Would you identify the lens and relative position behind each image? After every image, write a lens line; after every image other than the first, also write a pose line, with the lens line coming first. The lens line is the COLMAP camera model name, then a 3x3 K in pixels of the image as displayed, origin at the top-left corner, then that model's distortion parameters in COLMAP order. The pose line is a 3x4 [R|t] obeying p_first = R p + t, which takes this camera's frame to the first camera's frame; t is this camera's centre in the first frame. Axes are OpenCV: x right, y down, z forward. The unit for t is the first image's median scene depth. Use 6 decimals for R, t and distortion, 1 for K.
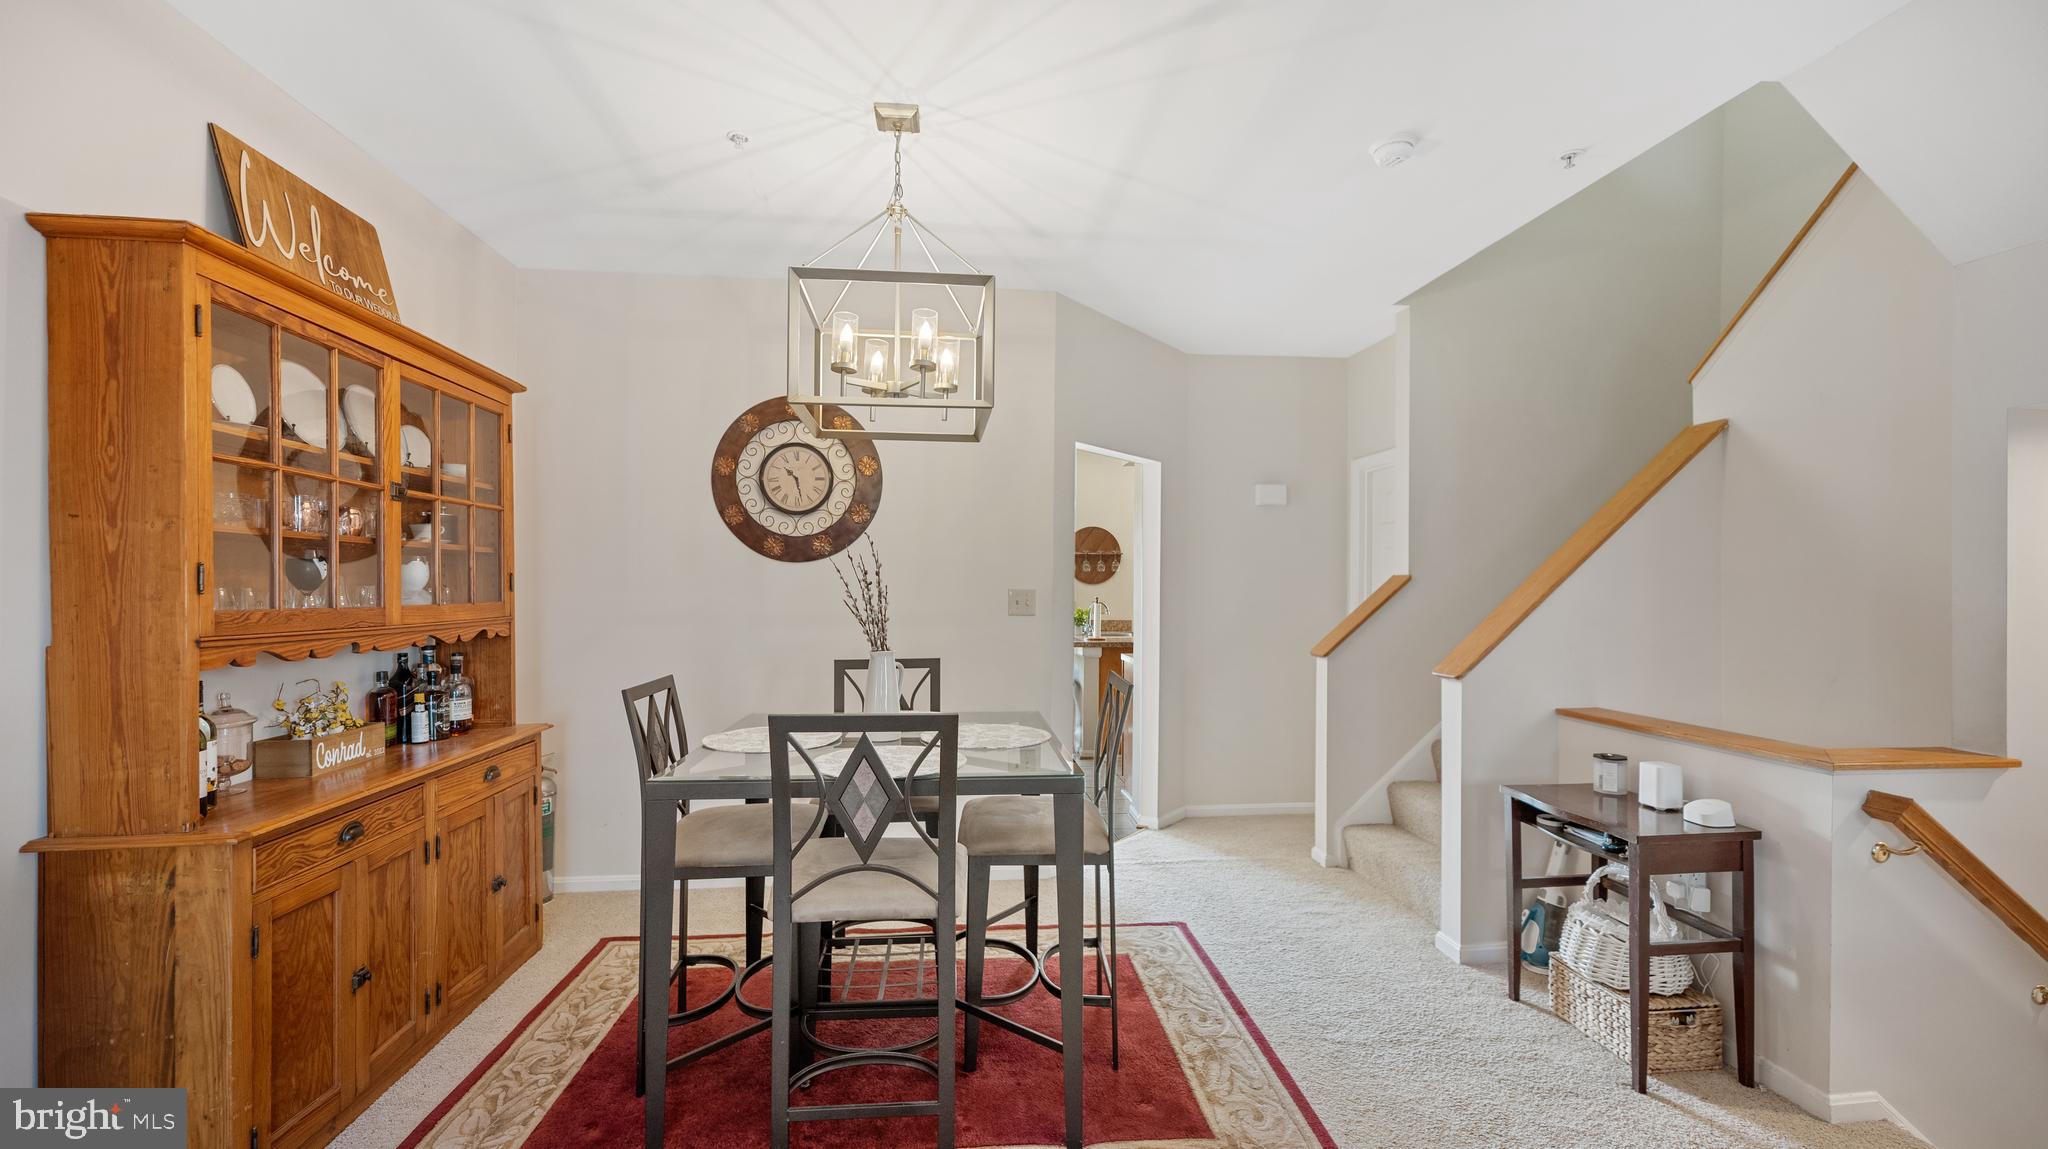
lens RADIAL K [[839.8, 0, 1025.5], [0, 839.8, 587.1], [0, 0, 1]] dist [0.003104, -0.000577]
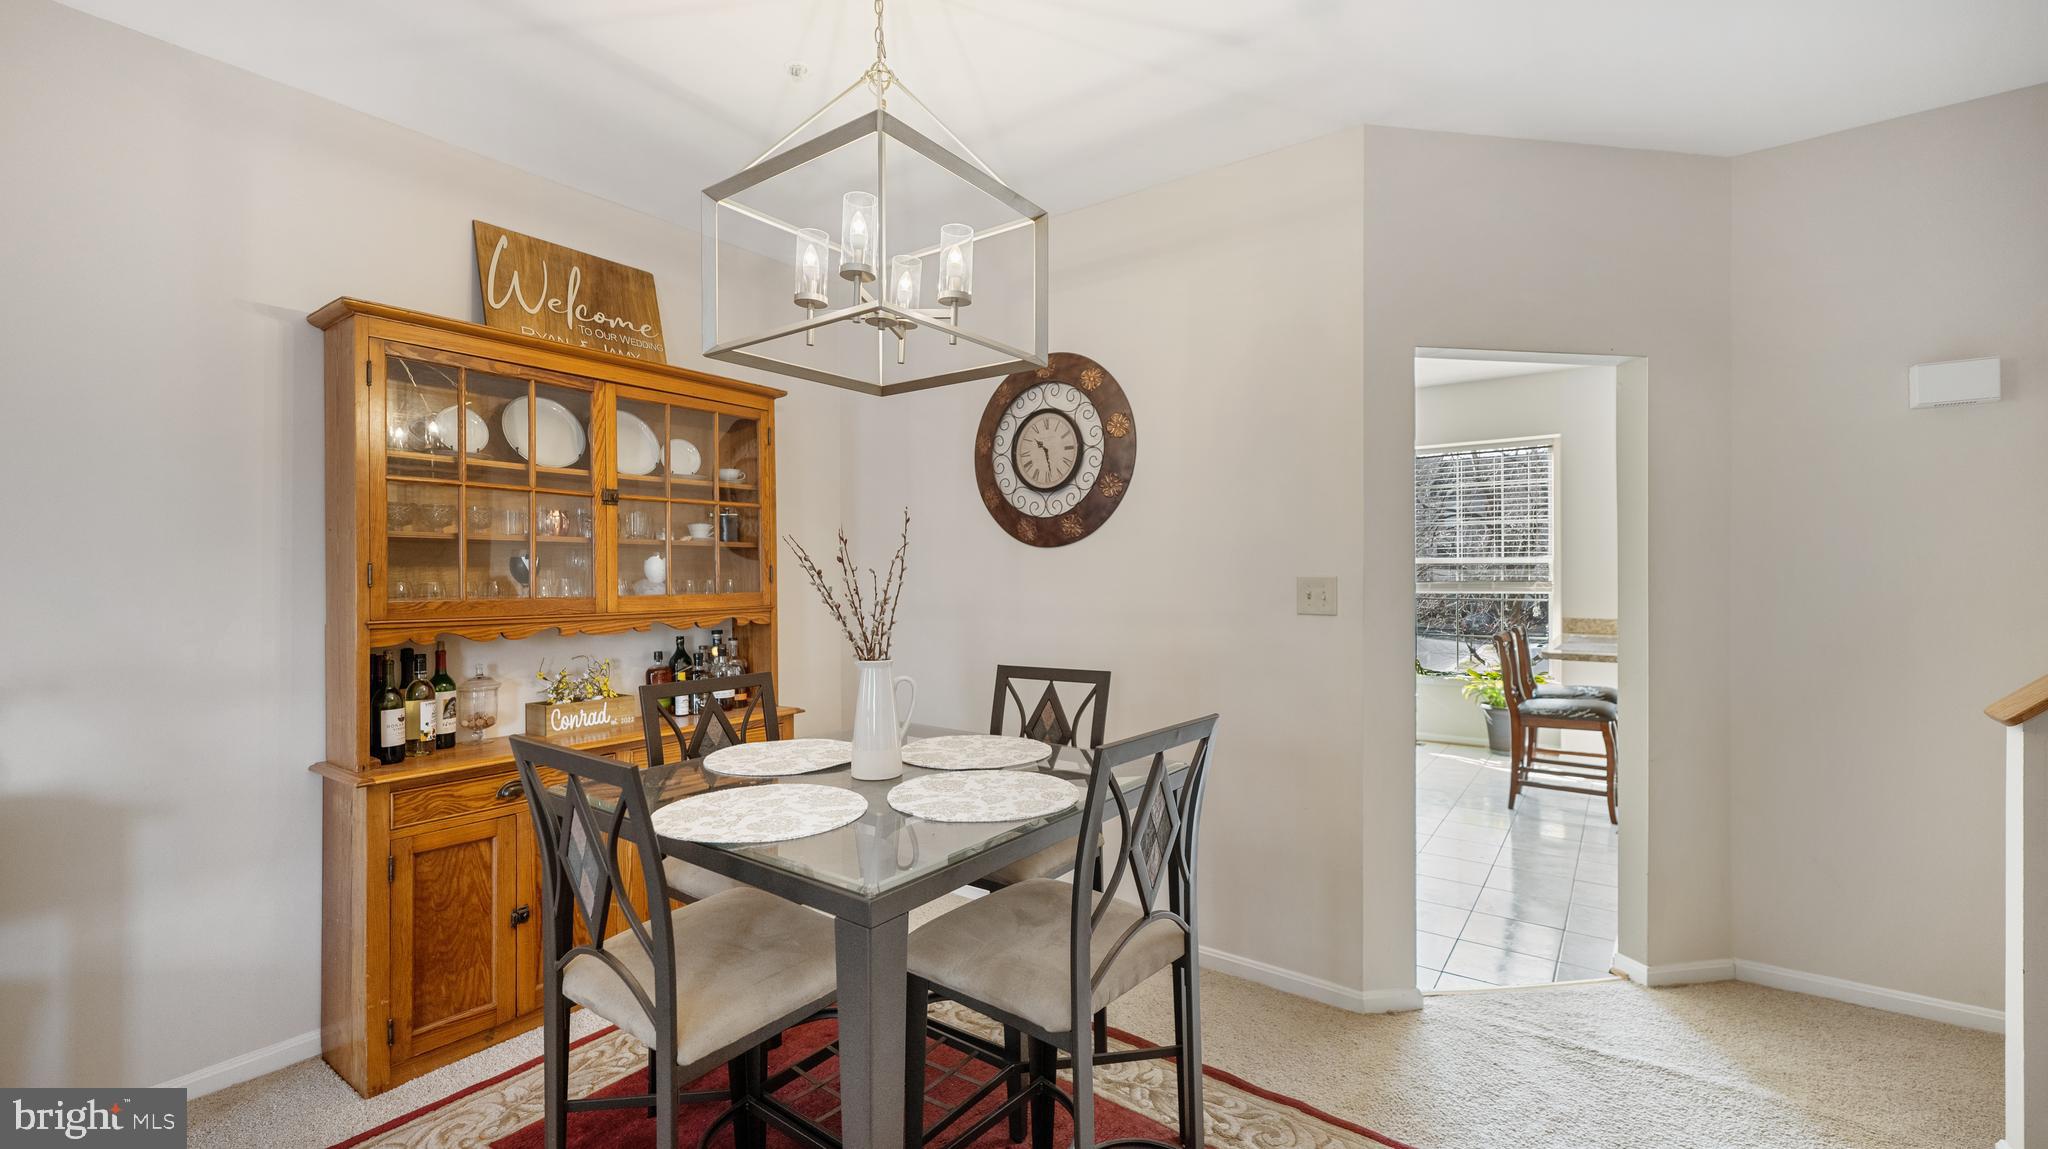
lens RADIAL K [[839.8, 0, 1031.7], [0, 839.8, 574.8], [0, 0, 1]] dist [0.003104, -0.000577]
pose [[0.739634, -0.007906, -0.672962, 0.390938], [0.008365, 0.999962, -0.002553, 0.000945], [0.672957, -0.003741, 0.739672, 0.462572]]
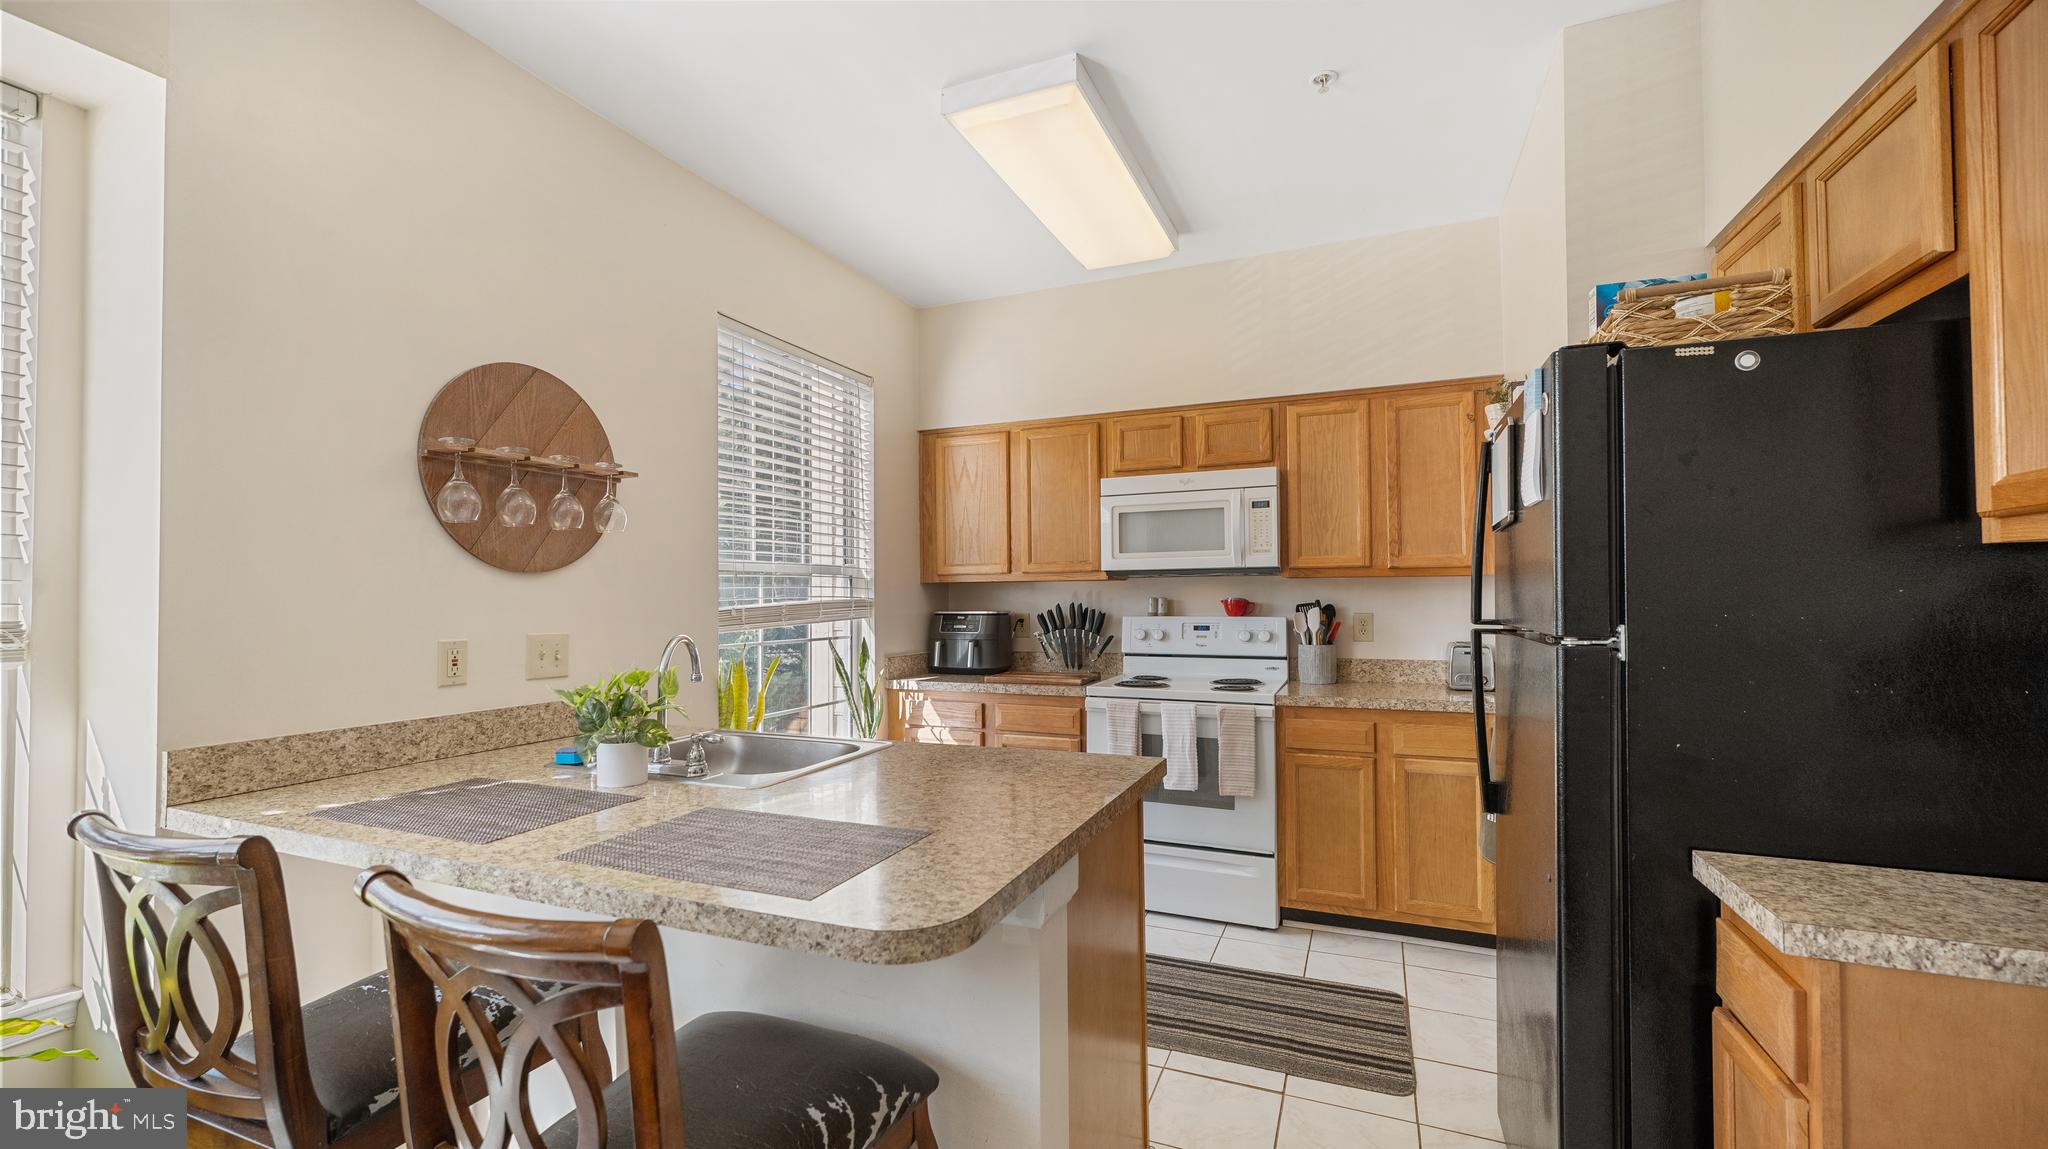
lens RADIAL K [[839.8, 0, 1024.9], [0, 839.8, 577.7], [0, 0, 1]] dist [0.003104, -0.000577]
pose [[0.489662, 0.002444, 0.871909, -0.242508], [0.014555, 0.999834, -0.010977, 0.011628], [-0.871791, 0.018065, 0.489545, 2.101136]]
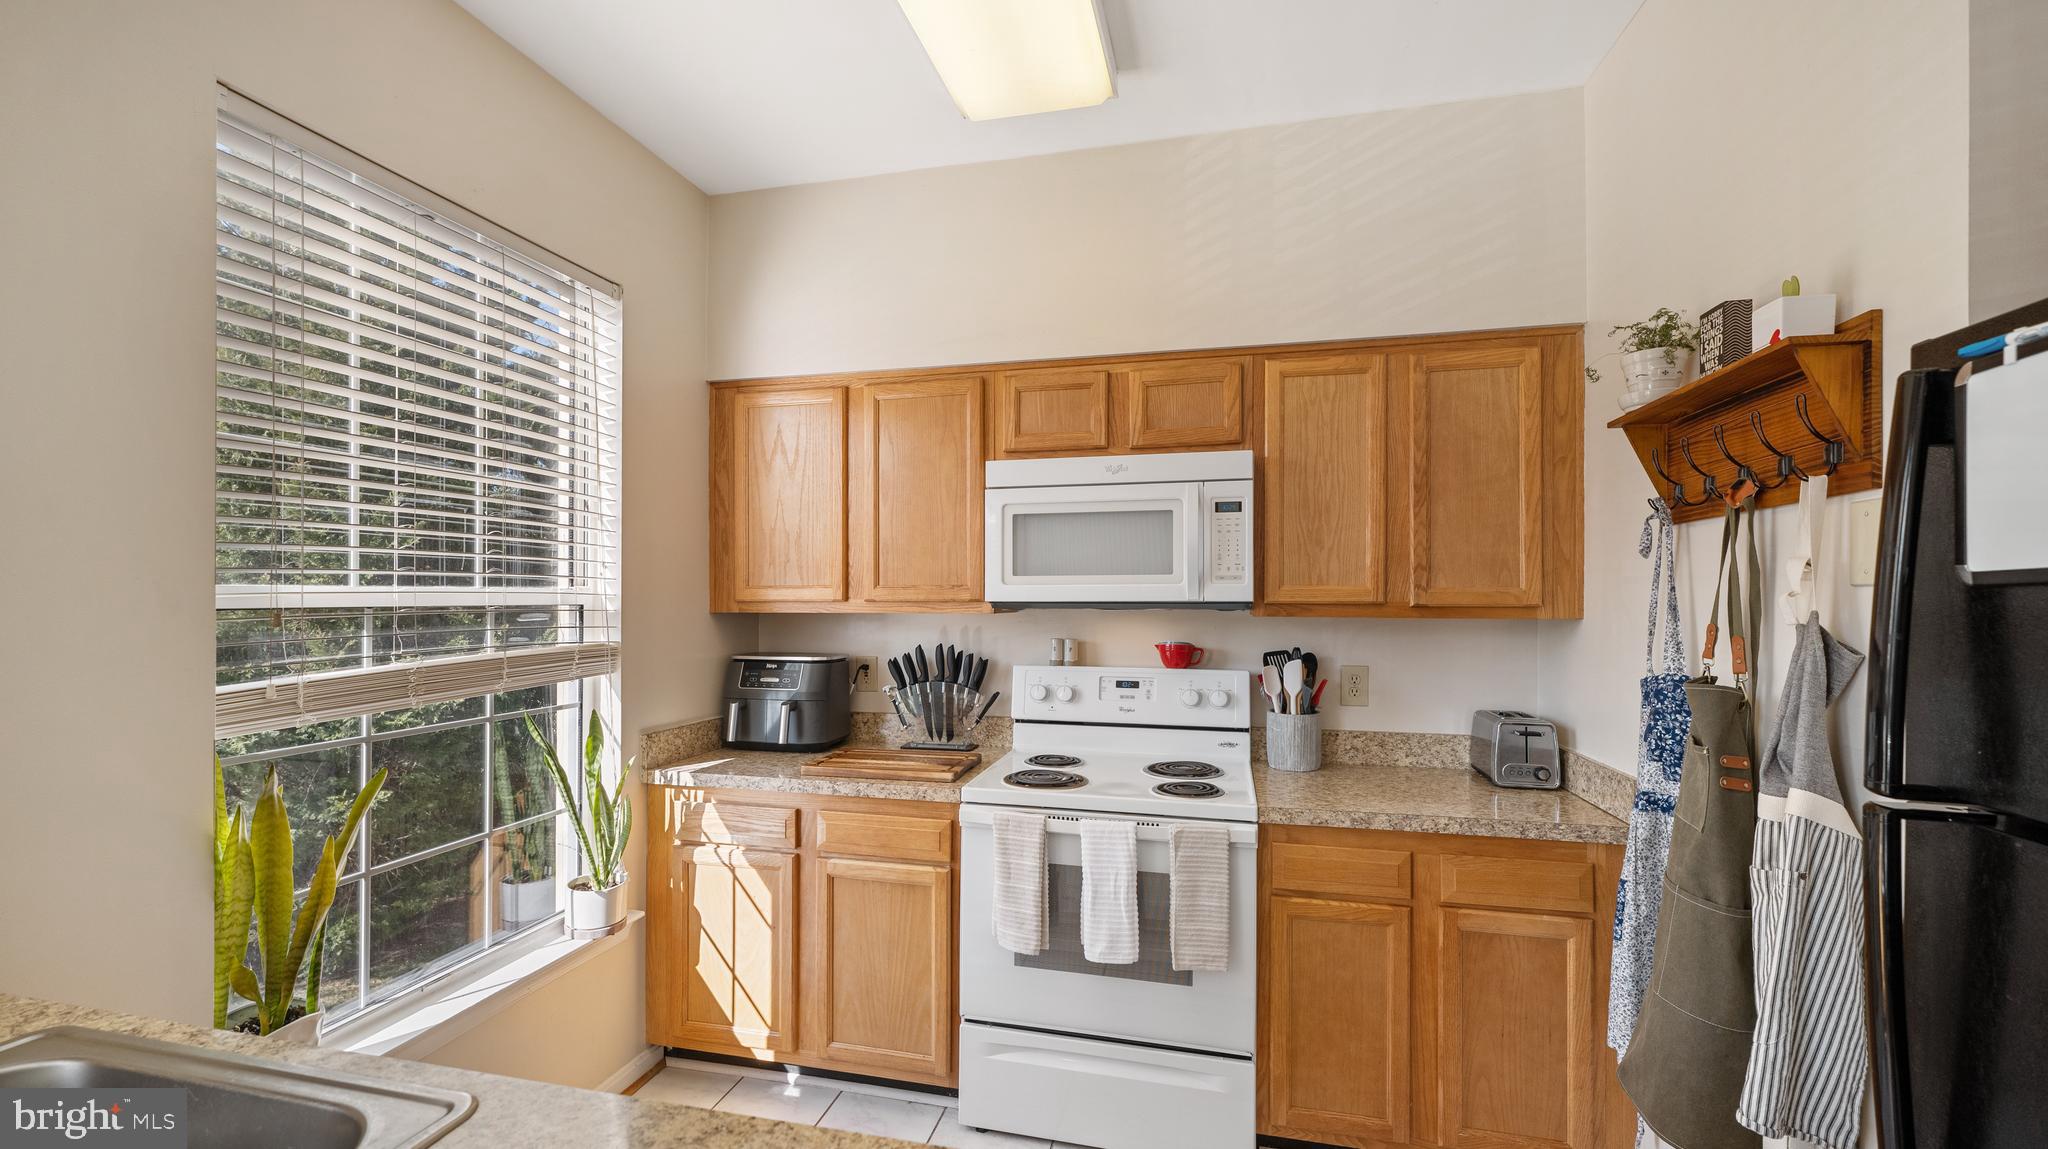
lens RADIAL K [[839.8, 0, 1022.7], [0, 839.8, 594.8], [0, 0, 1]] dist [0.003104, -0.000577]
pose [[0.345975, -0.011295, 0.938176, 0.160551], [0.002767, 0.999935, 0.011018, -0.028192], [-0.938240, -0.001216, 0.345984, 2.302510]]
